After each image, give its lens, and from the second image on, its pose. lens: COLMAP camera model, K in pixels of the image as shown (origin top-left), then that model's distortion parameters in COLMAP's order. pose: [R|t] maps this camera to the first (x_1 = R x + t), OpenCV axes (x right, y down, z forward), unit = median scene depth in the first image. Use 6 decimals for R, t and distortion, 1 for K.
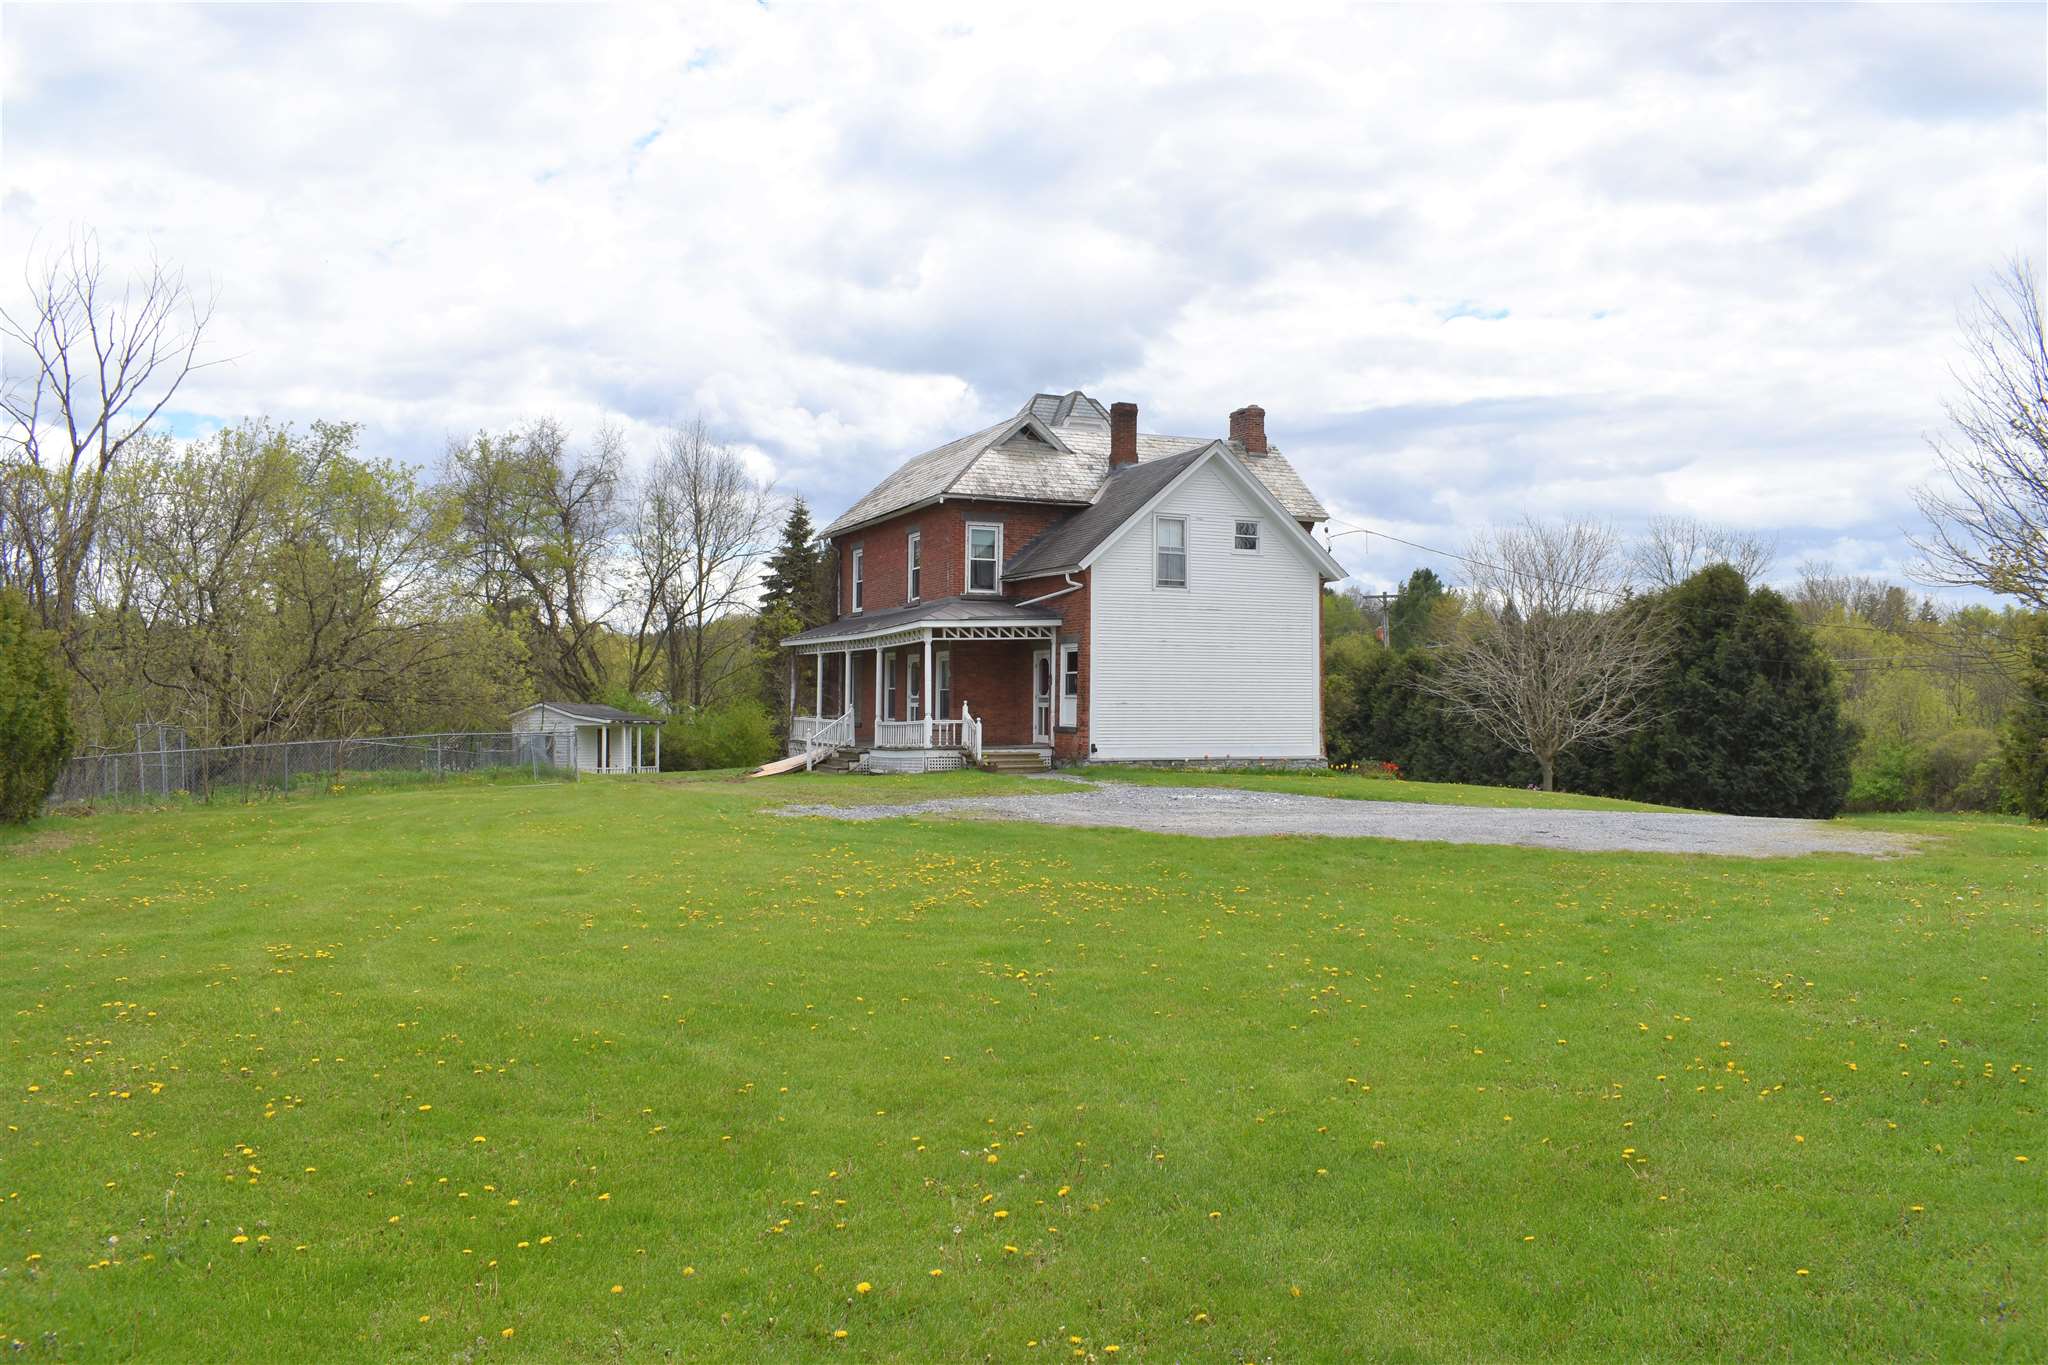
lens RADIAL K [[1610.8, 0, 1027.5], [0, 1610.8, 721.8], [0, 0, 1]] dist [-0.071351, -0.011377]
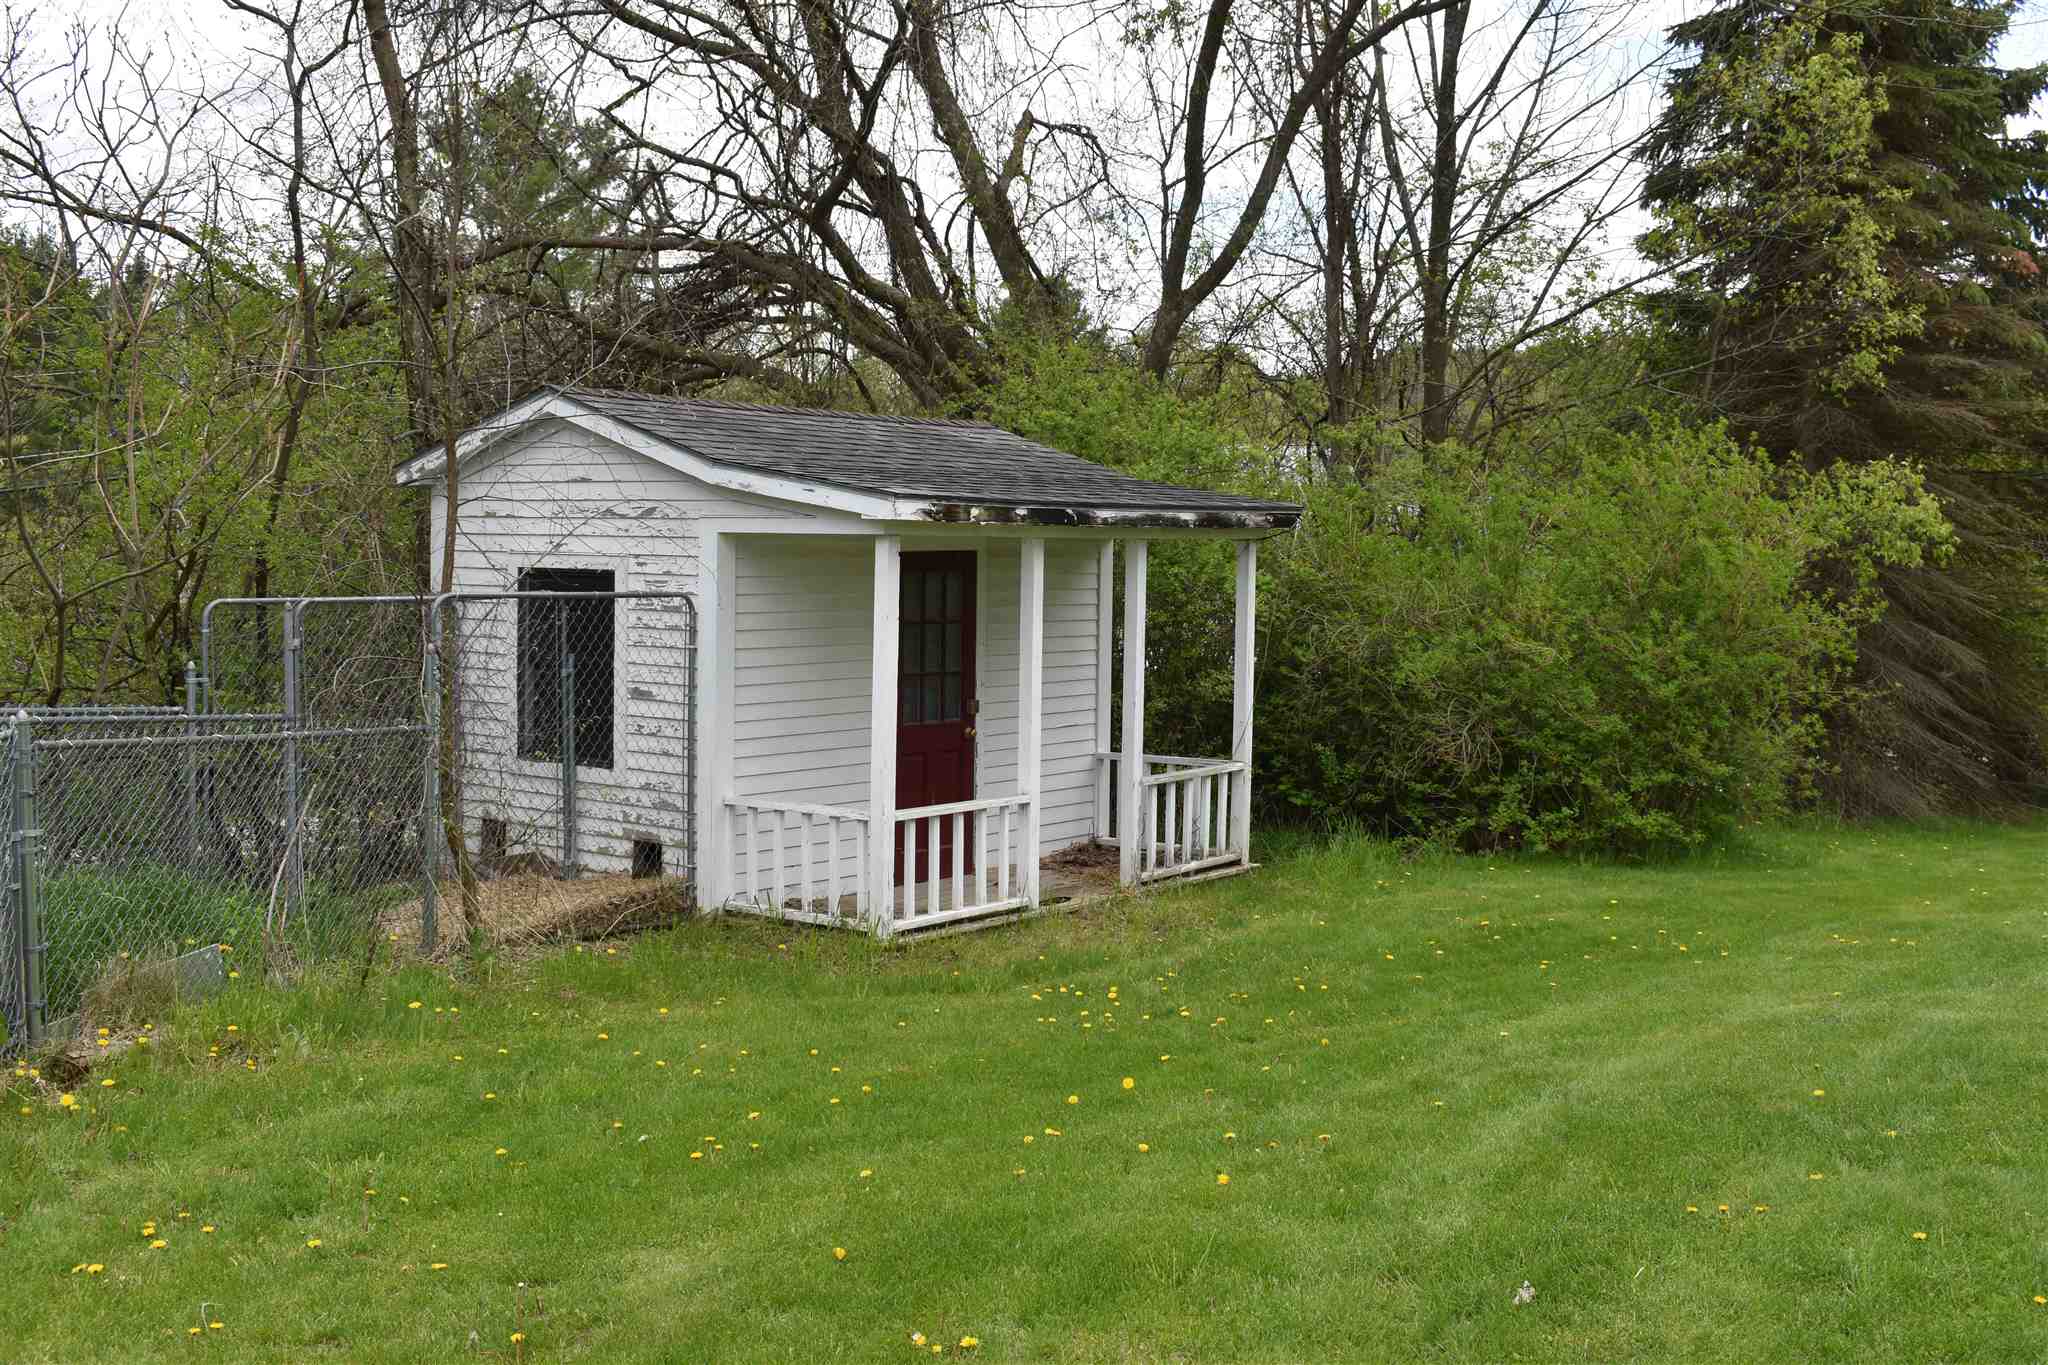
lens RADIAL K [[2184.6, 0, 1026.1], [0, 2184.6, 679.9], [0, 0, 1]] dist [-0.033832, 0.000000]
pose [[0.938645, 0.053883, -0.340650, -0.214867], [-0.025351, 0.995828, 0.087662, -0.003064], [0.343952, -0.073648, 0.936094, 0.963467]]
